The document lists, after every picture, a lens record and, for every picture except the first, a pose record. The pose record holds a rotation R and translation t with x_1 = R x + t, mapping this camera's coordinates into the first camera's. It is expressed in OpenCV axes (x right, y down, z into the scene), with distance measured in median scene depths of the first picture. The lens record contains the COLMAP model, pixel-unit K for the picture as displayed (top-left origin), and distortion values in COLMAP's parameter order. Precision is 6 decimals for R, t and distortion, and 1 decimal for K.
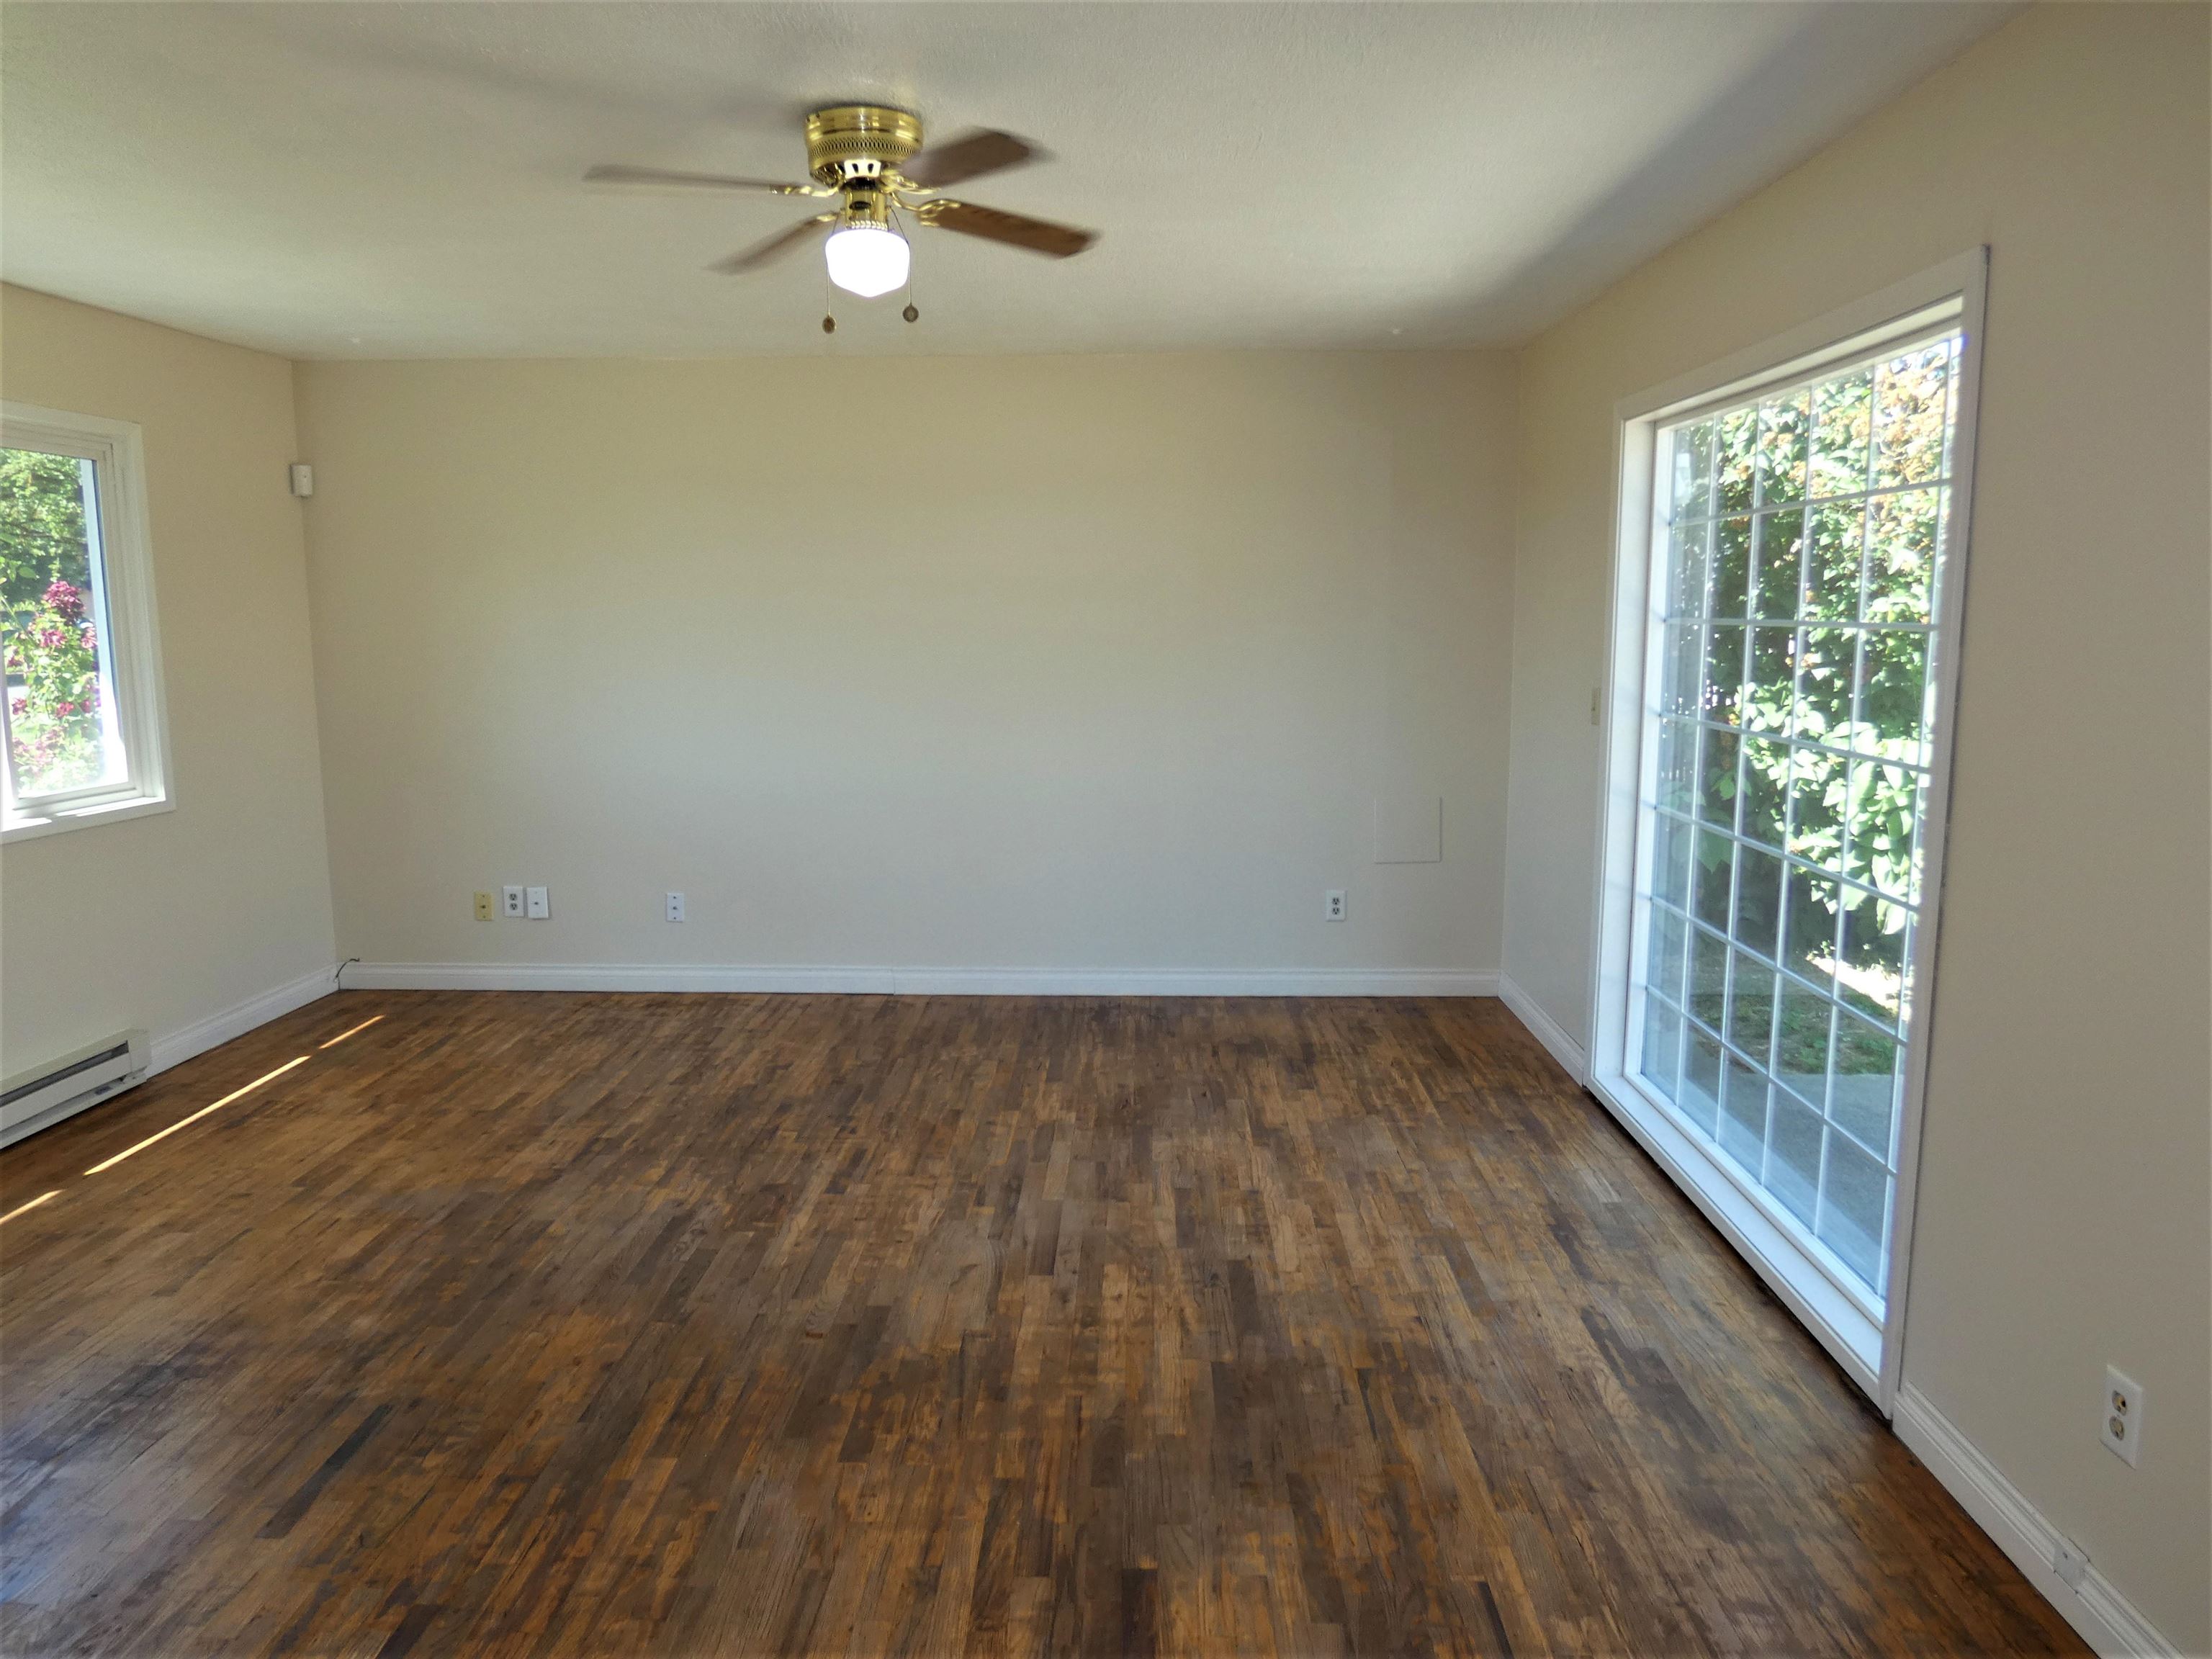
lens RADIAL K [[1439.5, 0, 1106.0], [0, 1439.5, 829.5], [0, 0, 1]] dist [-0.026980, 0.006949]
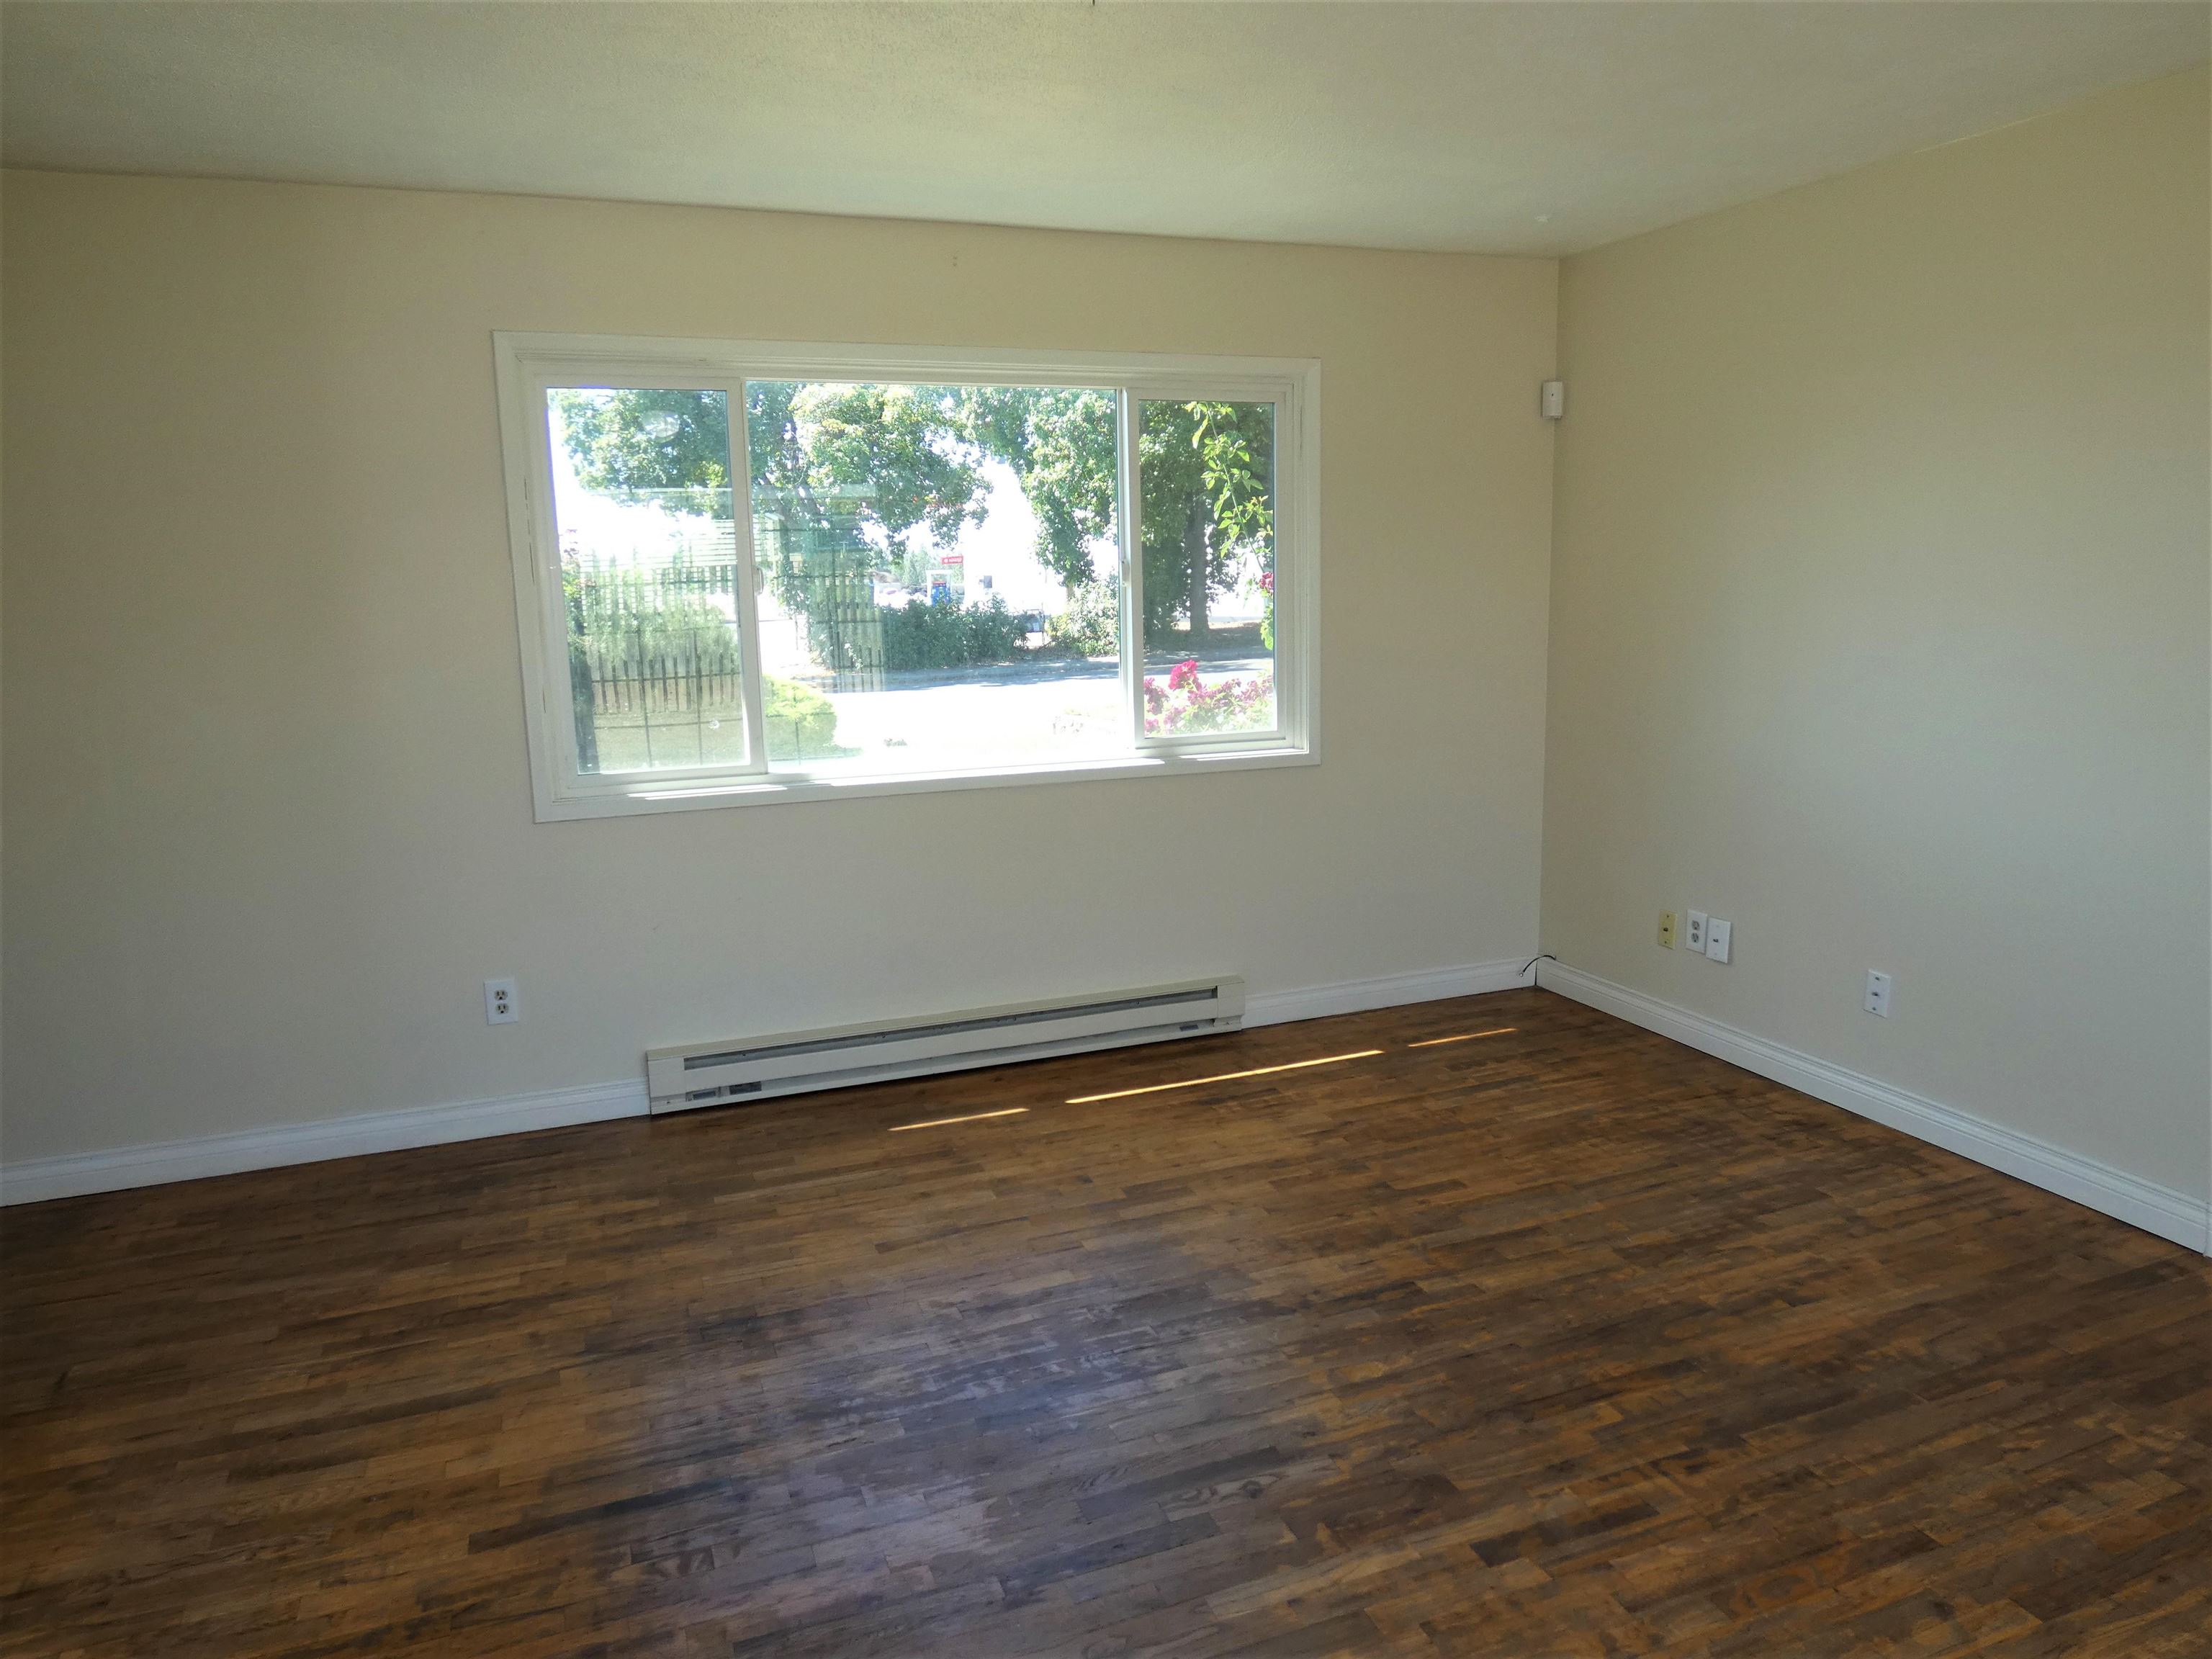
lens RADIAL K [[1439.5, 0, 1106.0], [0, 1439.5, 829.5], [0, 0, 1]] dist [-0.026980, 0.006949]
pose [[0.382626, 0.154136, -0.910955, 0.198365], [-0.115395, 0.986237, 0.118405, -0.074170], [0.916669, 0.059814, 0.395147, 0.524022]]
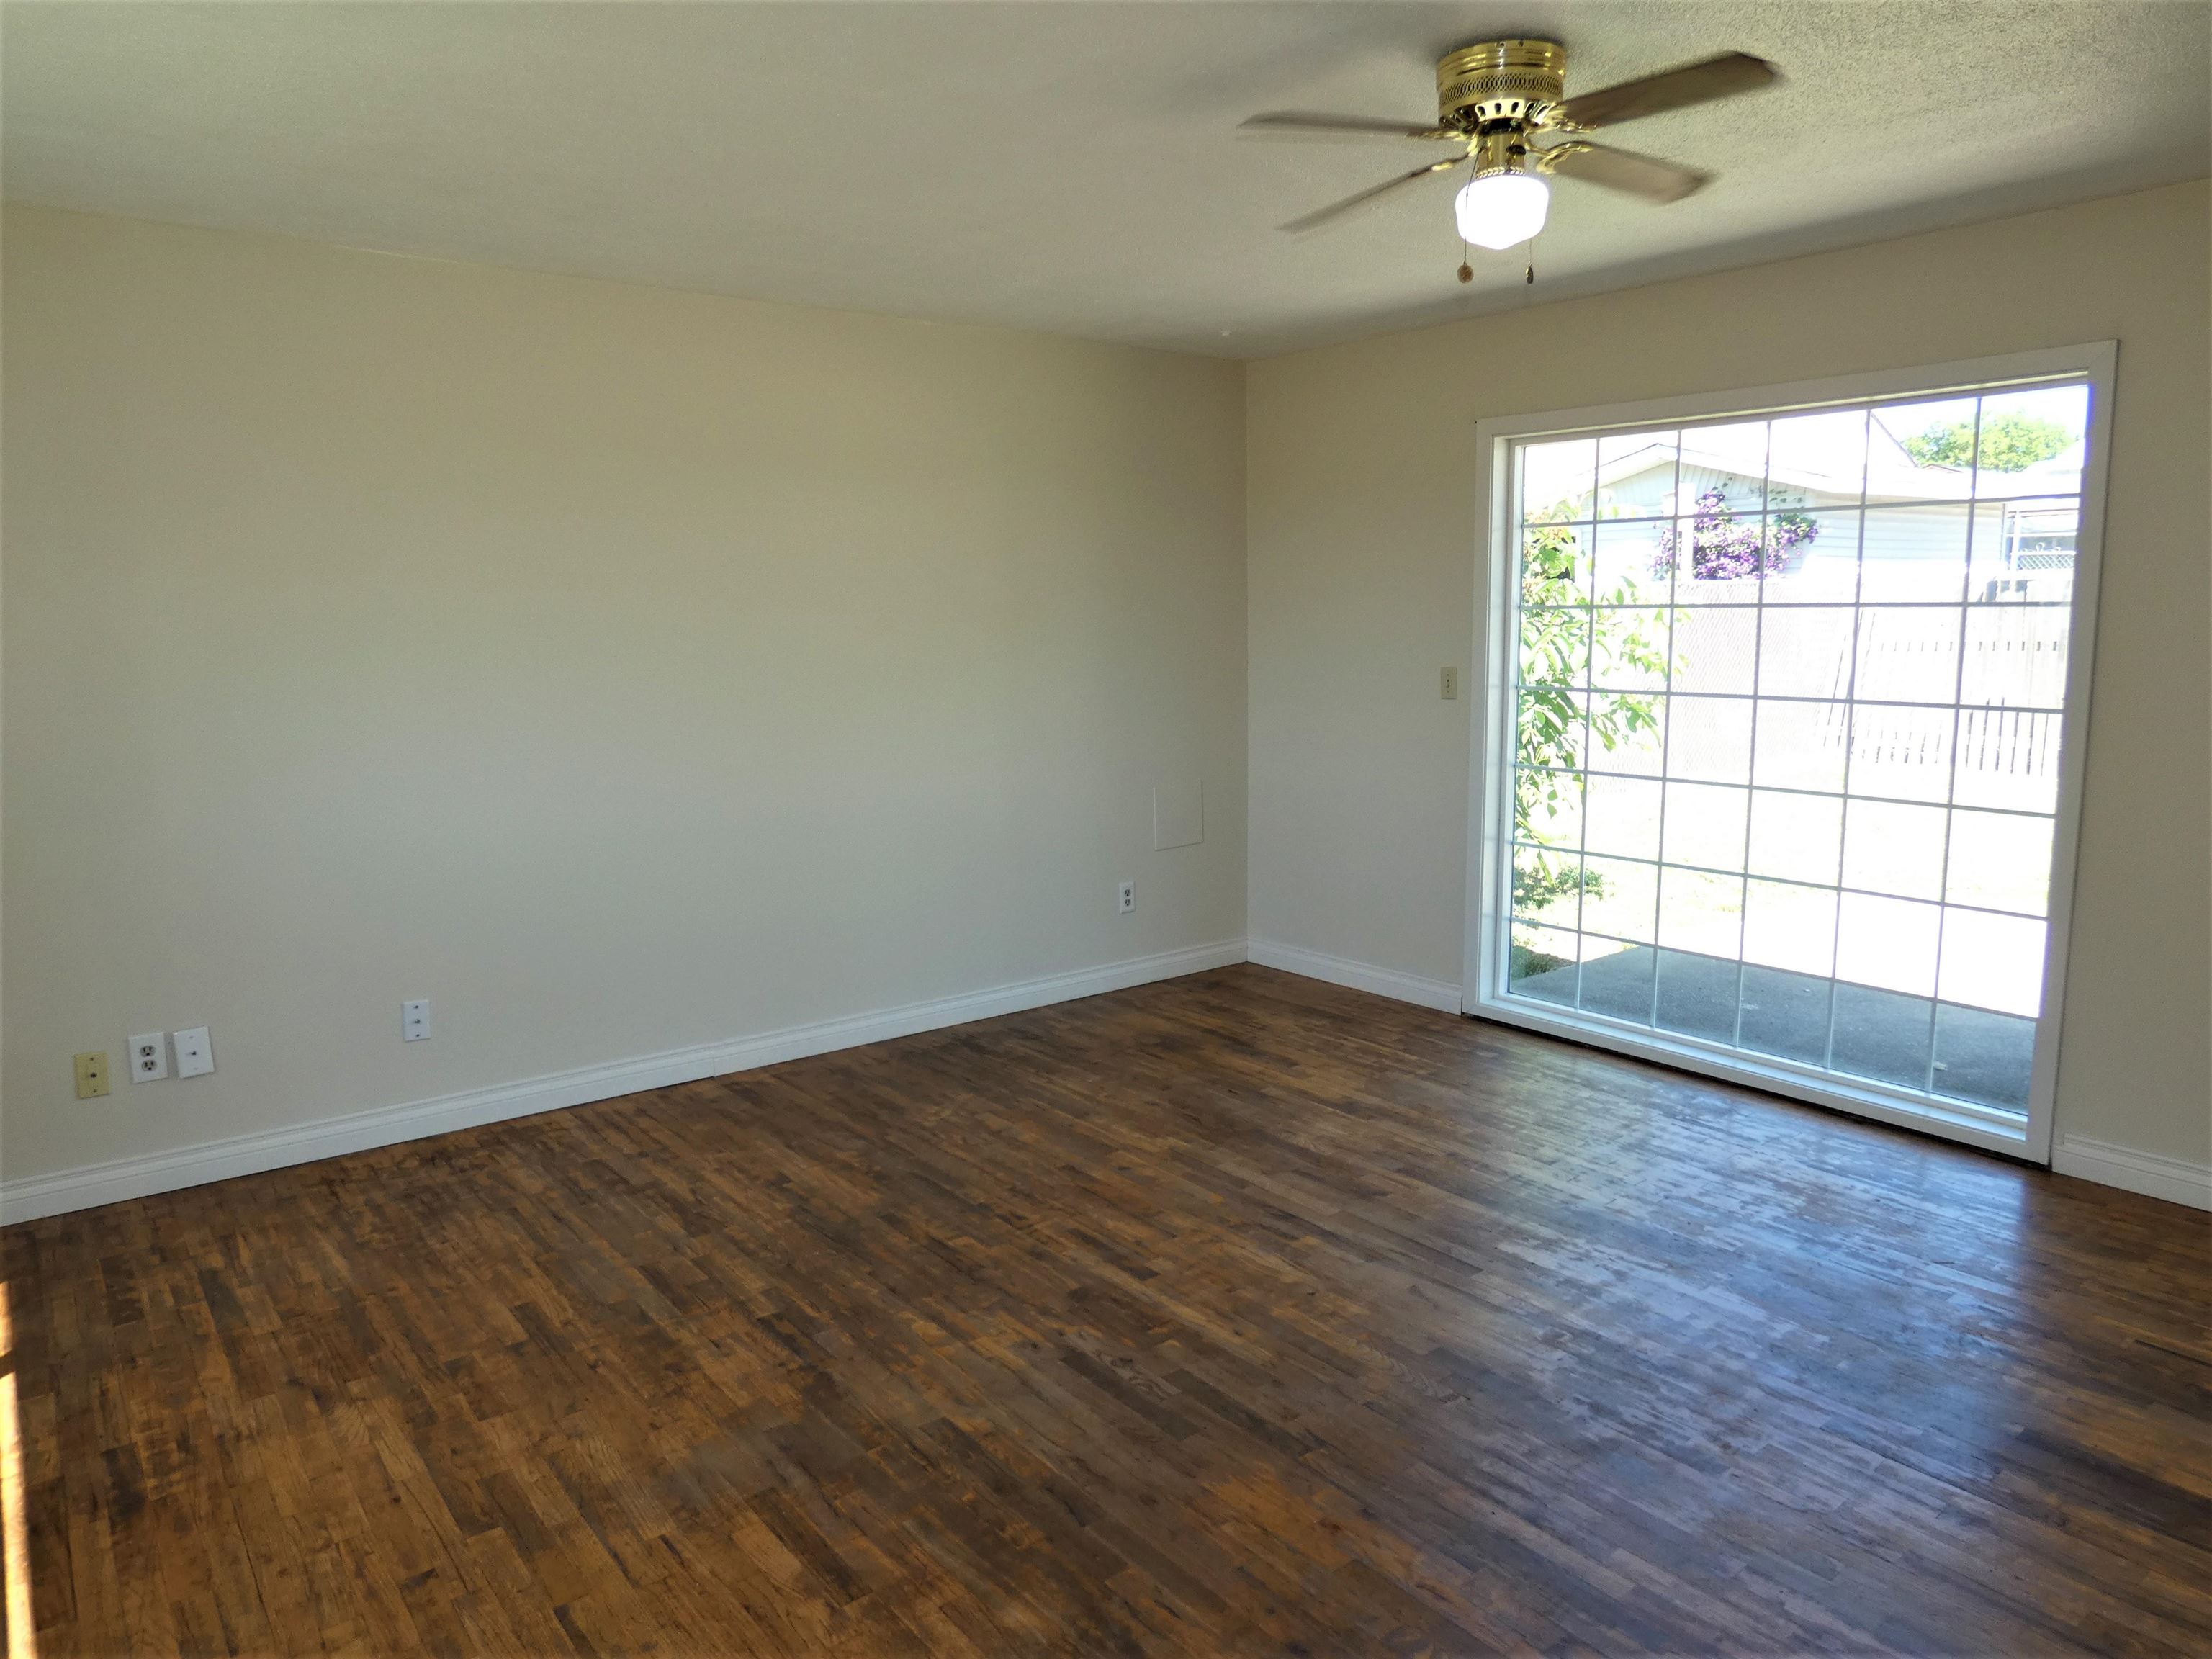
lens RADIAL K [[1439.5, 0, 1106.0], [0, 1439.5, 829.5], [0, 0, 1]] dist [-0.026980, 0.006949]
pose [[0.764147, -0.100799, 0.637117, -0.620566], [0.102657, 0.994130, 0.034158, -0.037765], [-0.636821, 0.039303, 0.770010, 0.295131]]
